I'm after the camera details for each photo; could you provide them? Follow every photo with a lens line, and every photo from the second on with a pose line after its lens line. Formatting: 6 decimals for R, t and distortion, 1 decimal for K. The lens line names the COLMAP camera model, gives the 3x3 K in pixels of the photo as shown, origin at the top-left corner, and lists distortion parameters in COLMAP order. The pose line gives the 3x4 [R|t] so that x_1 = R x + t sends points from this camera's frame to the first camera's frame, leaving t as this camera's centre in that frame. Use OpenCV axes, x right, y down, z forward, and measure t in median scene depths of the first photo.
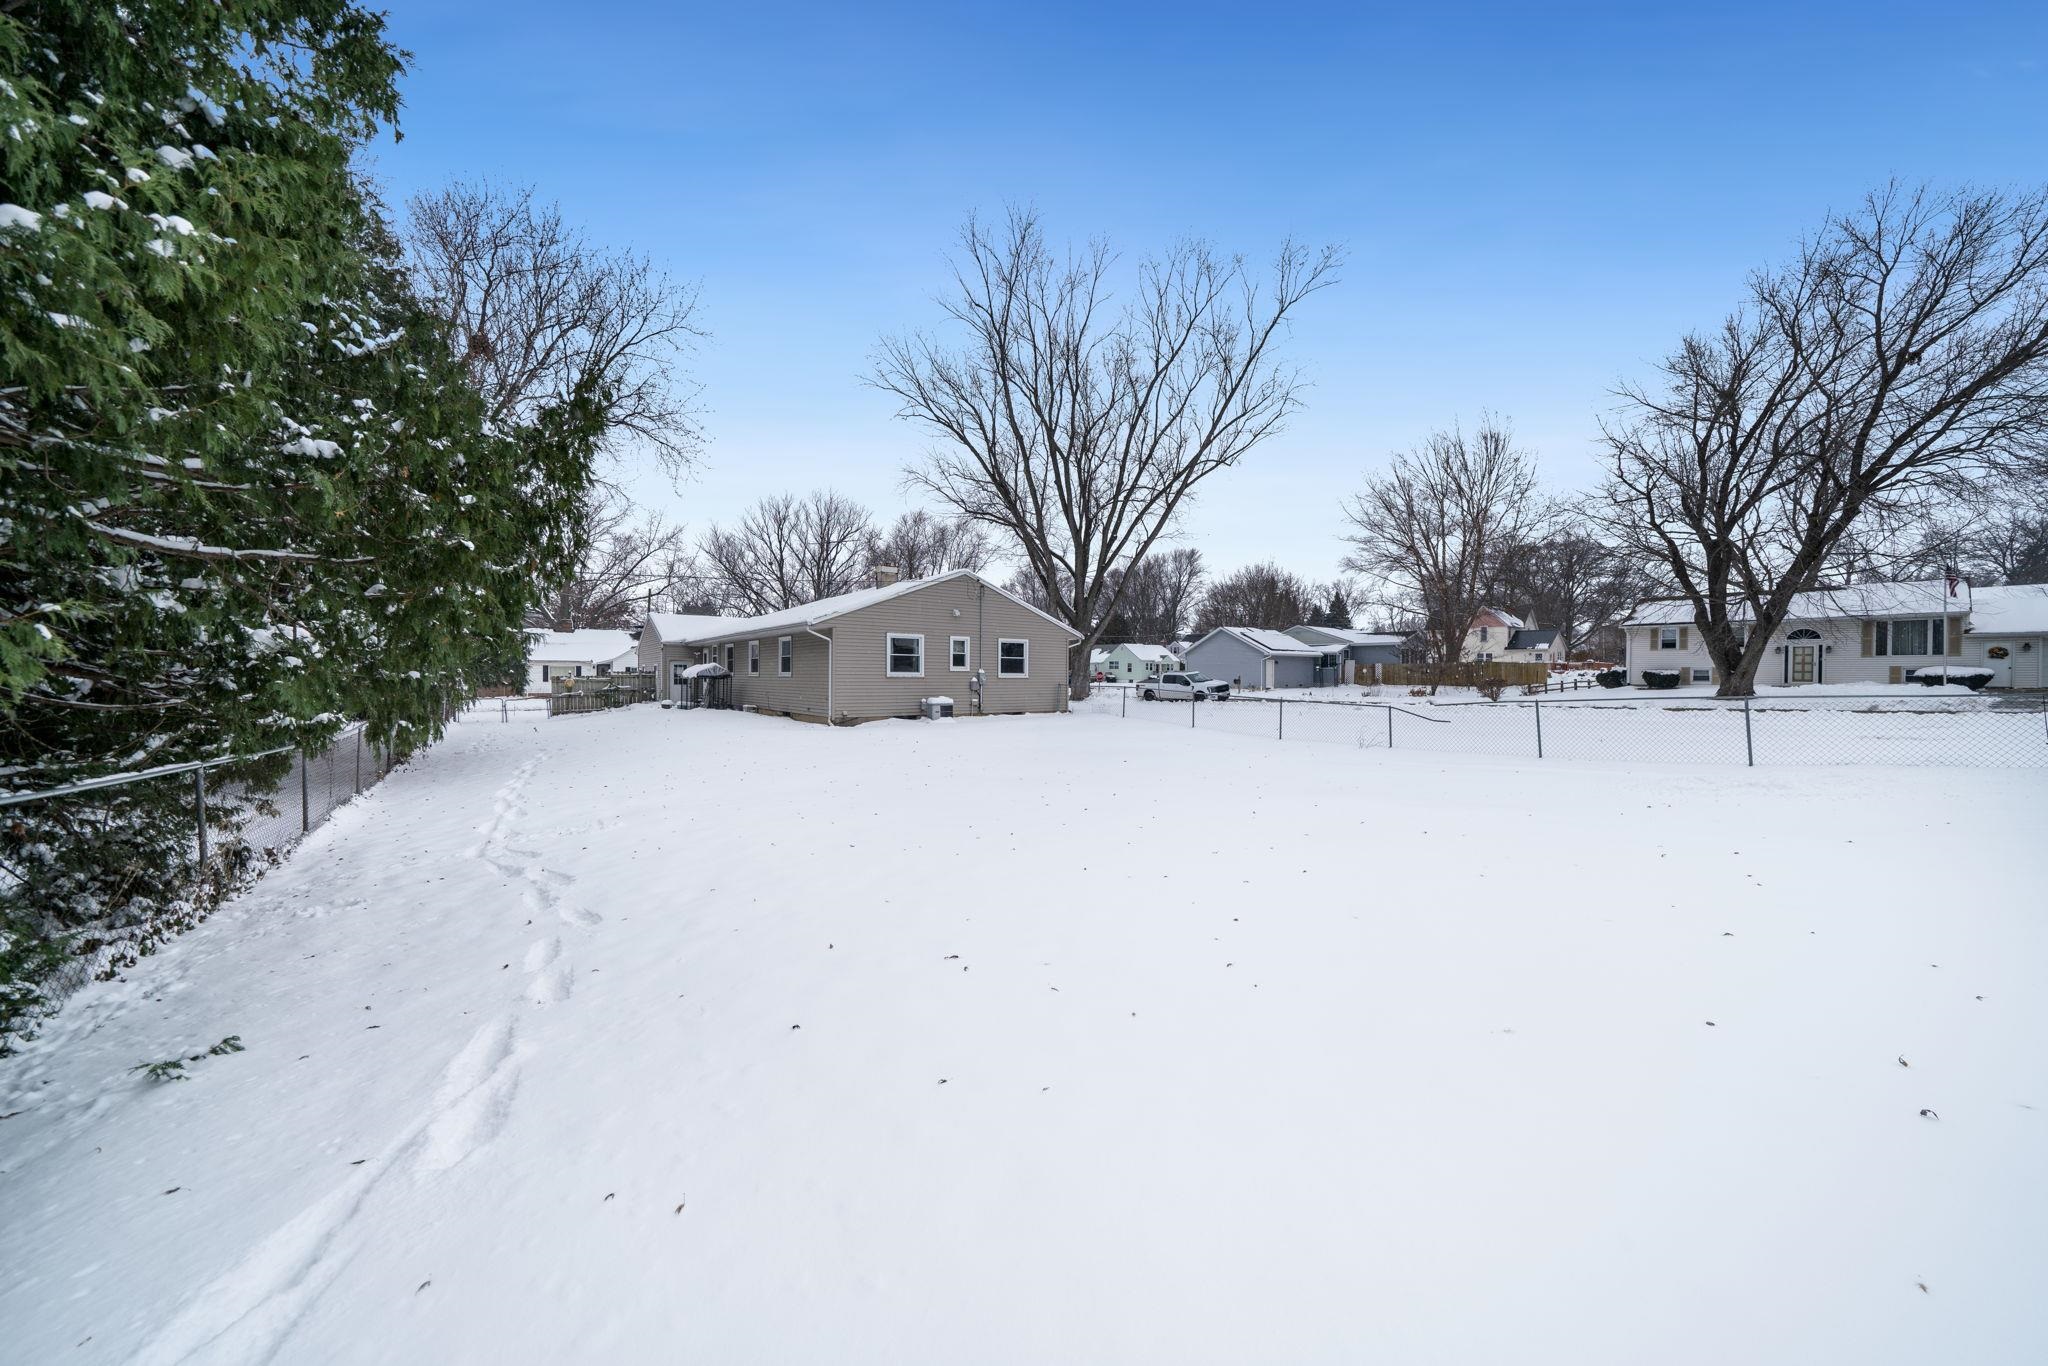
lens RADIAL K [[719.4, 0, 1033.4], [0, 719.4, 674.7], [0, 0, 1]] dist [-0.005326, 0.000219]
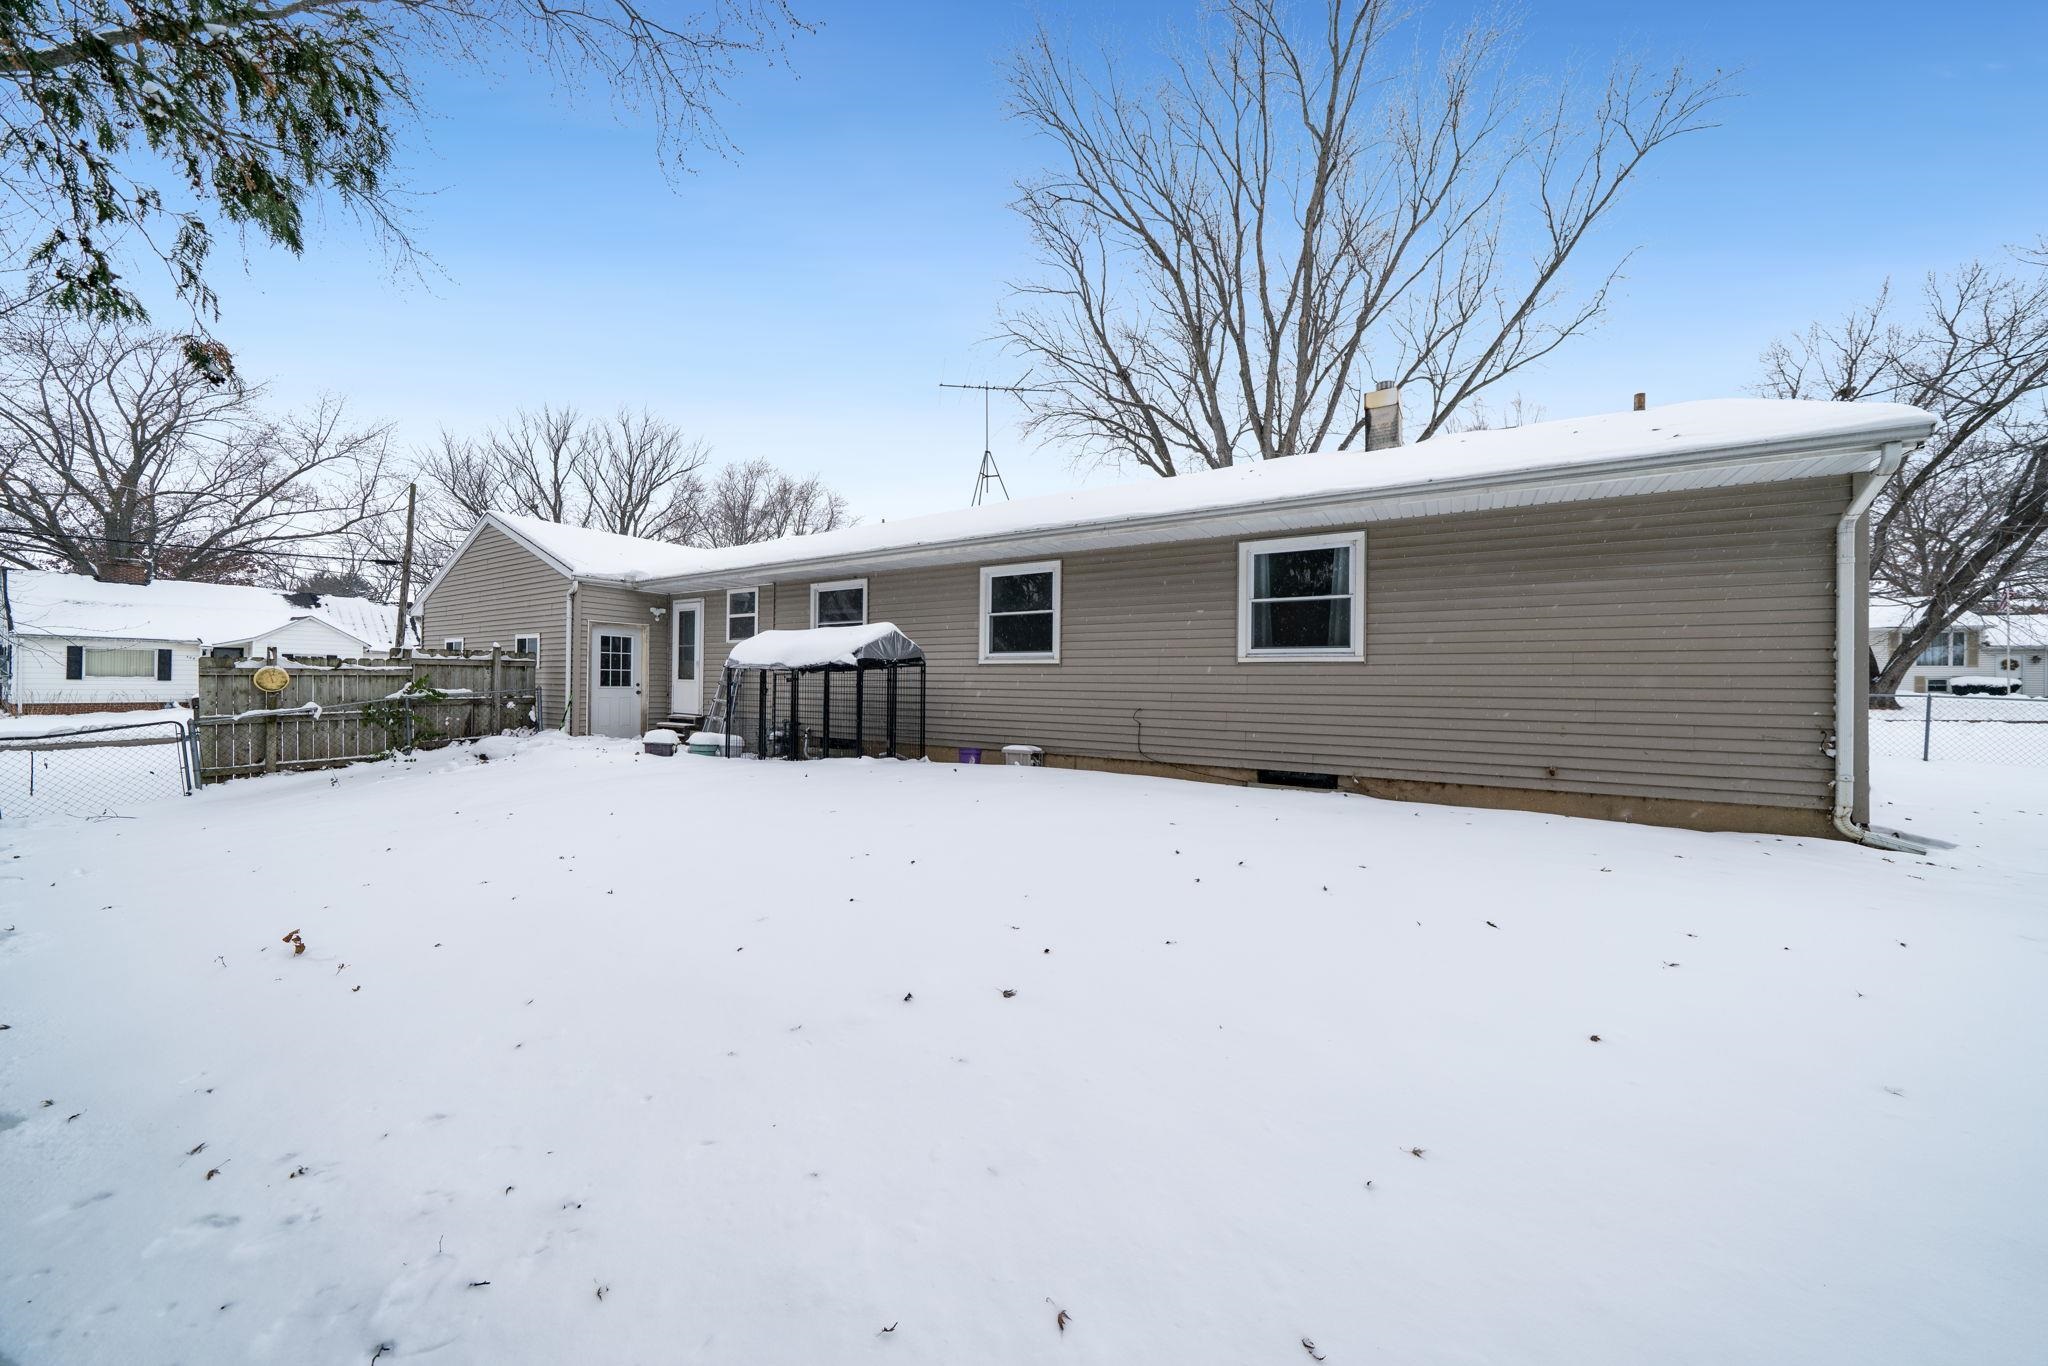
lens RADIAL K [[719.4, 0, 1033.4], [0, 719.4, 674.7], [0, 0, 1]] dist [-0.005326, 0.000219]
pose [[0.935241, 0.012135, 0.353804, -0.396156], [-0.008024, 0.999882, -0.013084, 0.010303], [-0.353921, 0.009398, 0.935228, 0.525129]]
